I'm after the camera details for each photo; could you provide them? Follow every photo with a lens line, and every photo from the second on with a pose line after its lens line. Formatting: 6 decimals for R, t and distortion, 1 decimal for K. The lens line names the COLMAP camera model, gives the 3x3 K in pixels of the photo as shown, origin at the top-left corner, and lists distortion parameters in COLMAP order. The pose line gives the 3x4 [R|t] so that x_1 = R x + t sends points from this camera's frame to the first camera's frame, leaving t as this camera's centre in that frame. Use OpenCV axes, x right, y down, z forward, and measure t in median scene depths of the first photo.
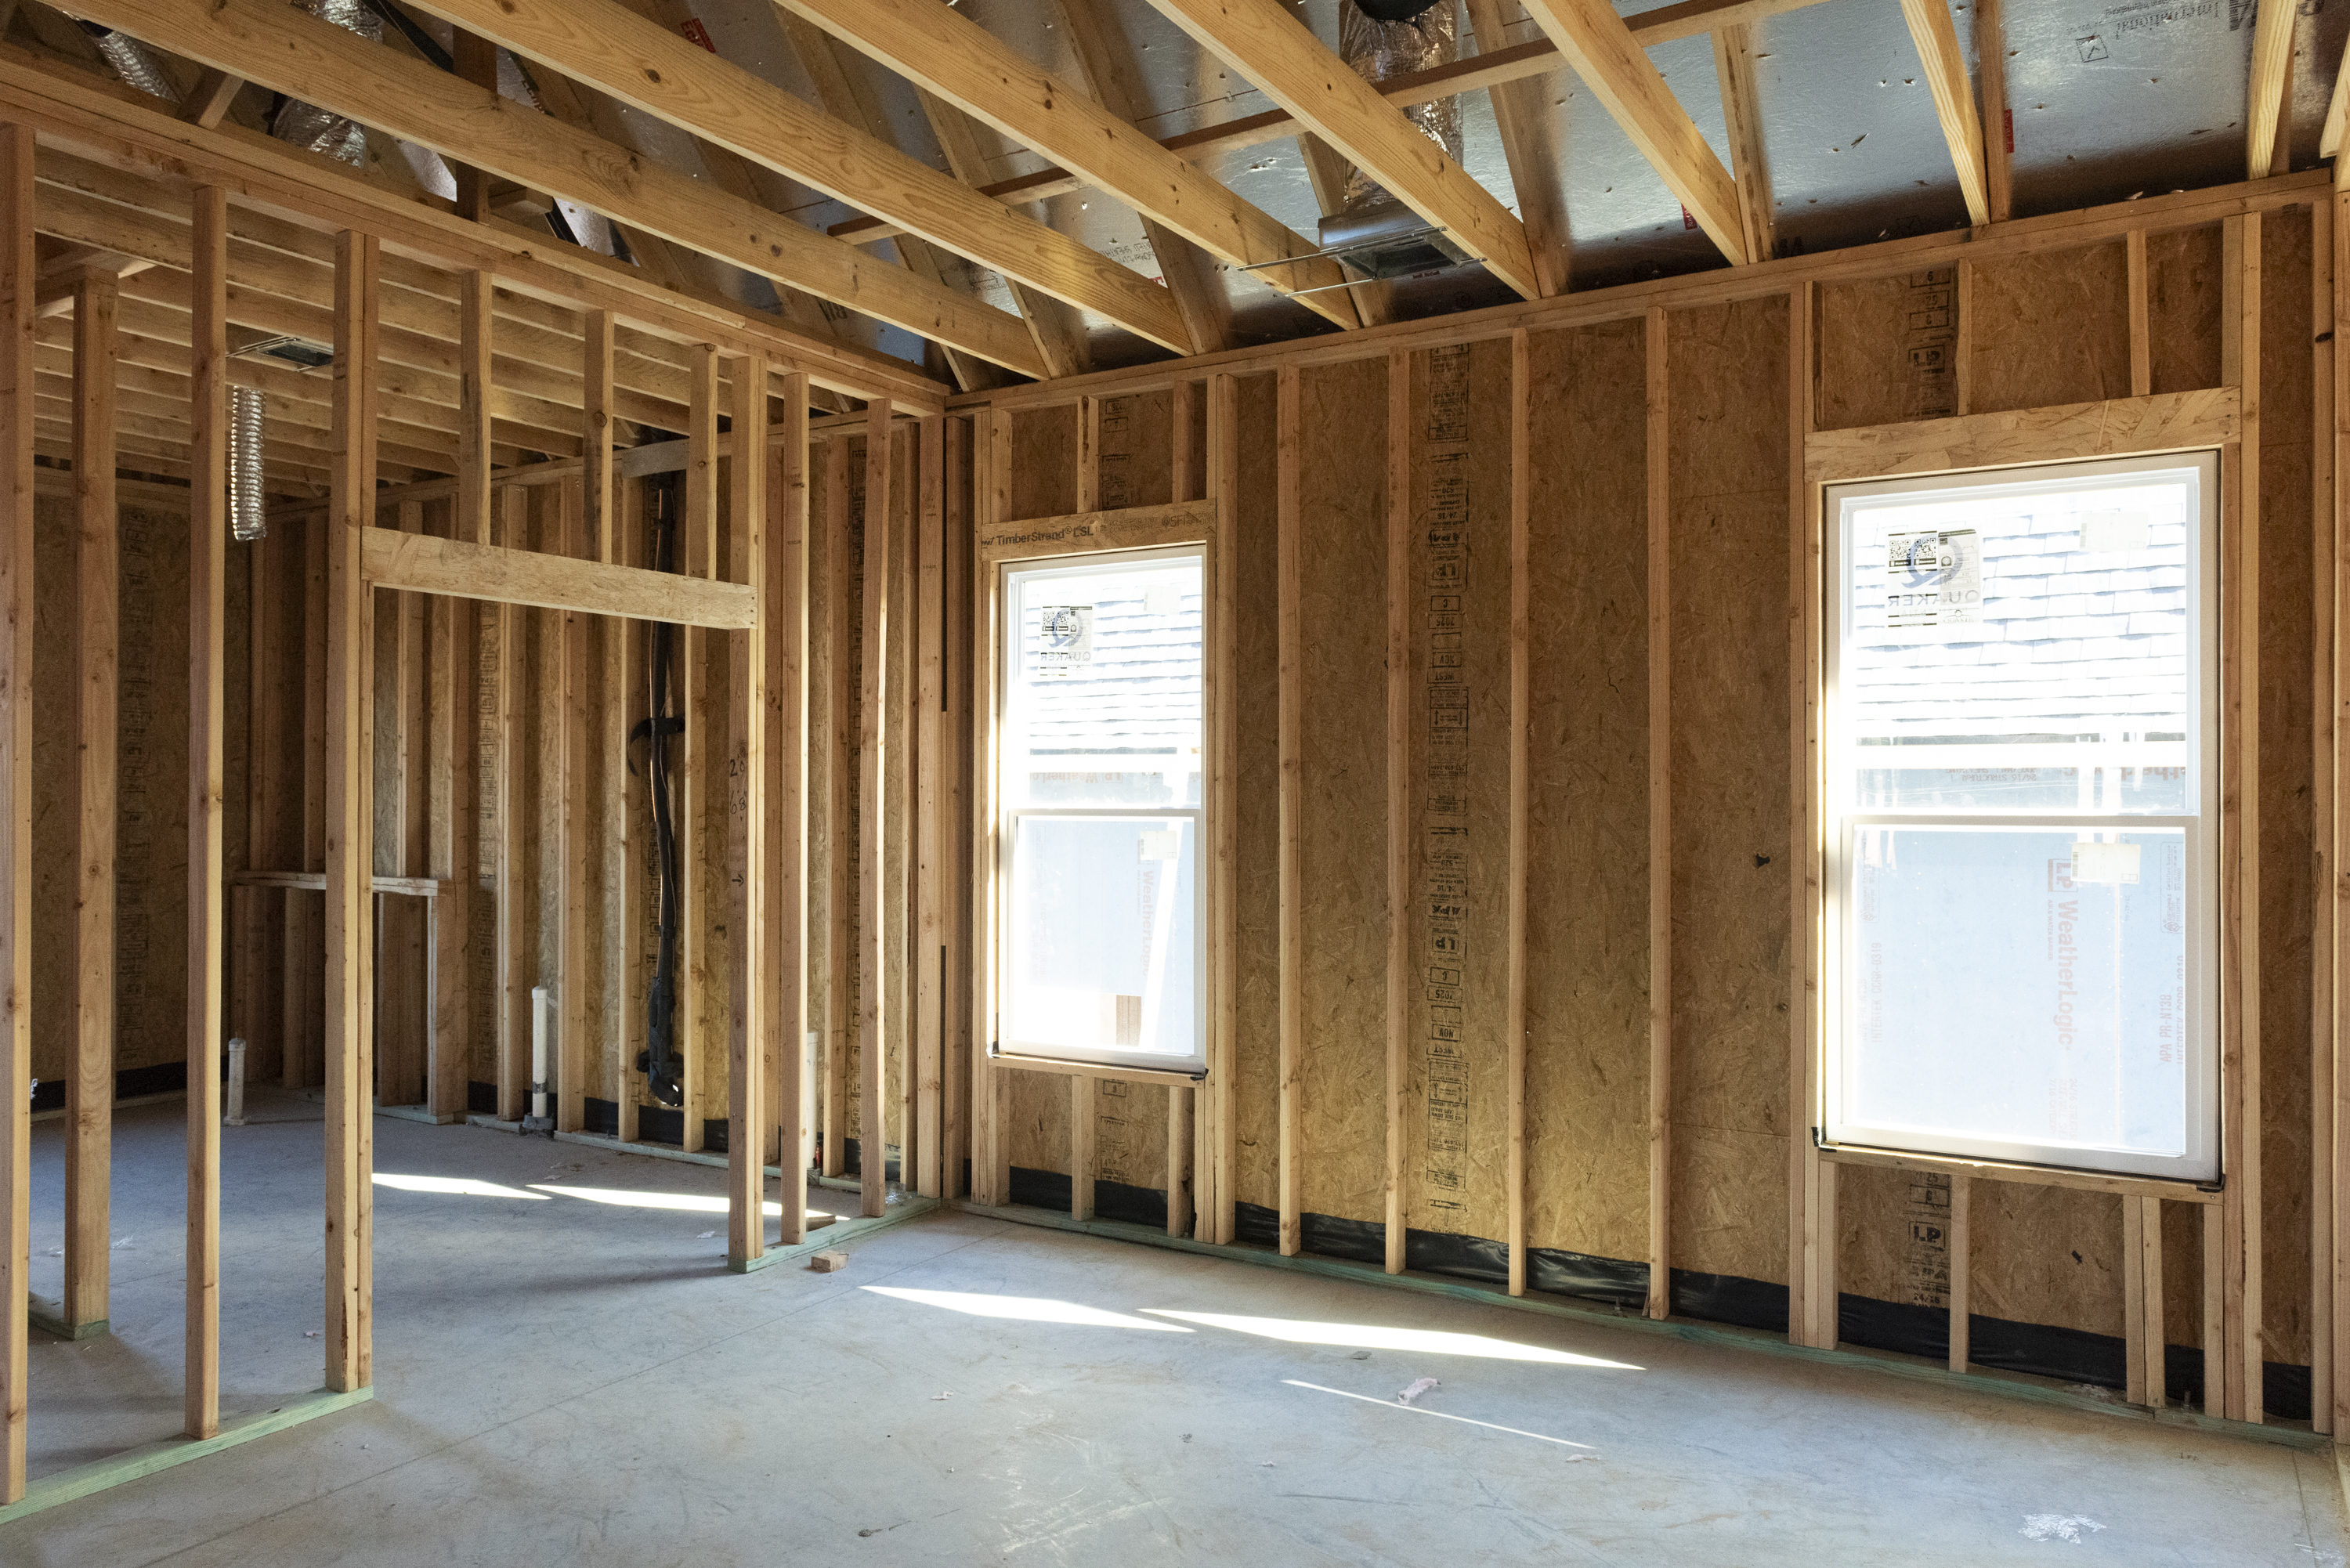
lens RADIAL K [[1578.4, 0, 1174.9], [0, 1578.4, 788.5], [0, 0, 1]] dist [0.002009, -0.001539]
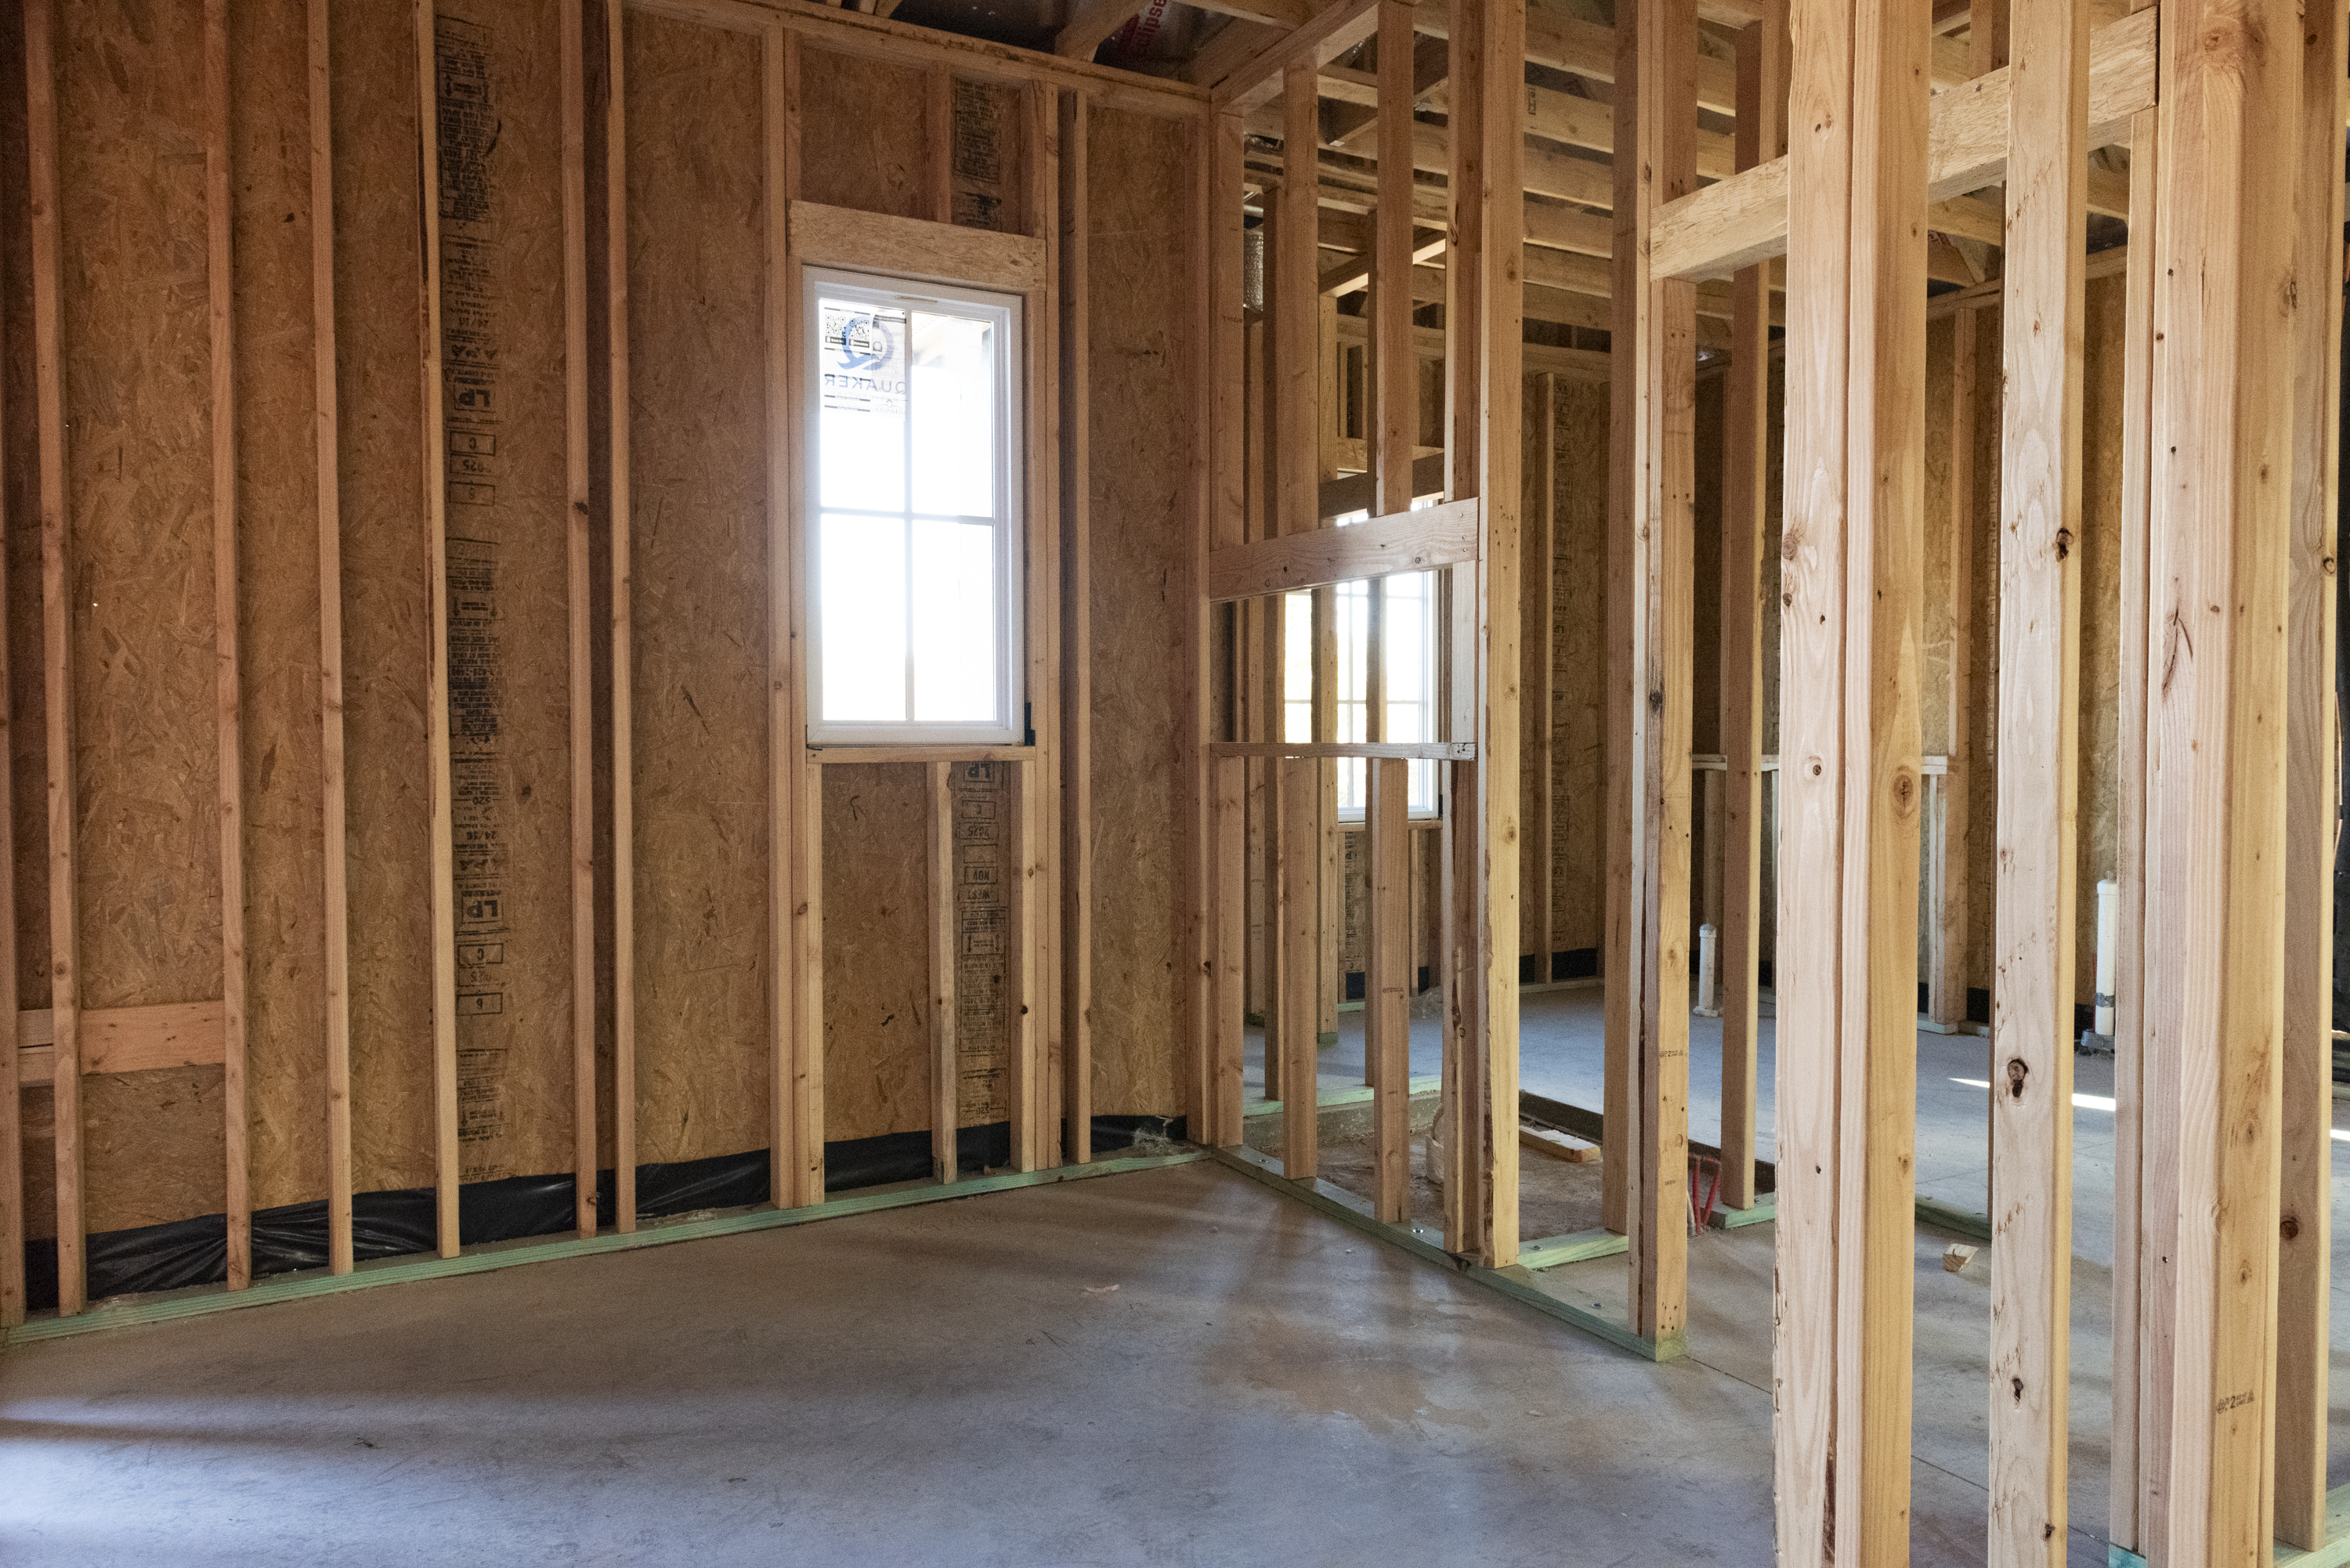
lens RADIAL K [[1568.9, 0, 1178.9], [0, 1568.9, 791.3], [0, 0, 1]] dist [-0.003496, -0.000027]
pose [[0.866104, 0.012331, -0.499712, -0.566465], [0.005613, 0.999393, 0.034389, 0.064110], [0.499833, -0.032590, 0.865508, 0.050647]]
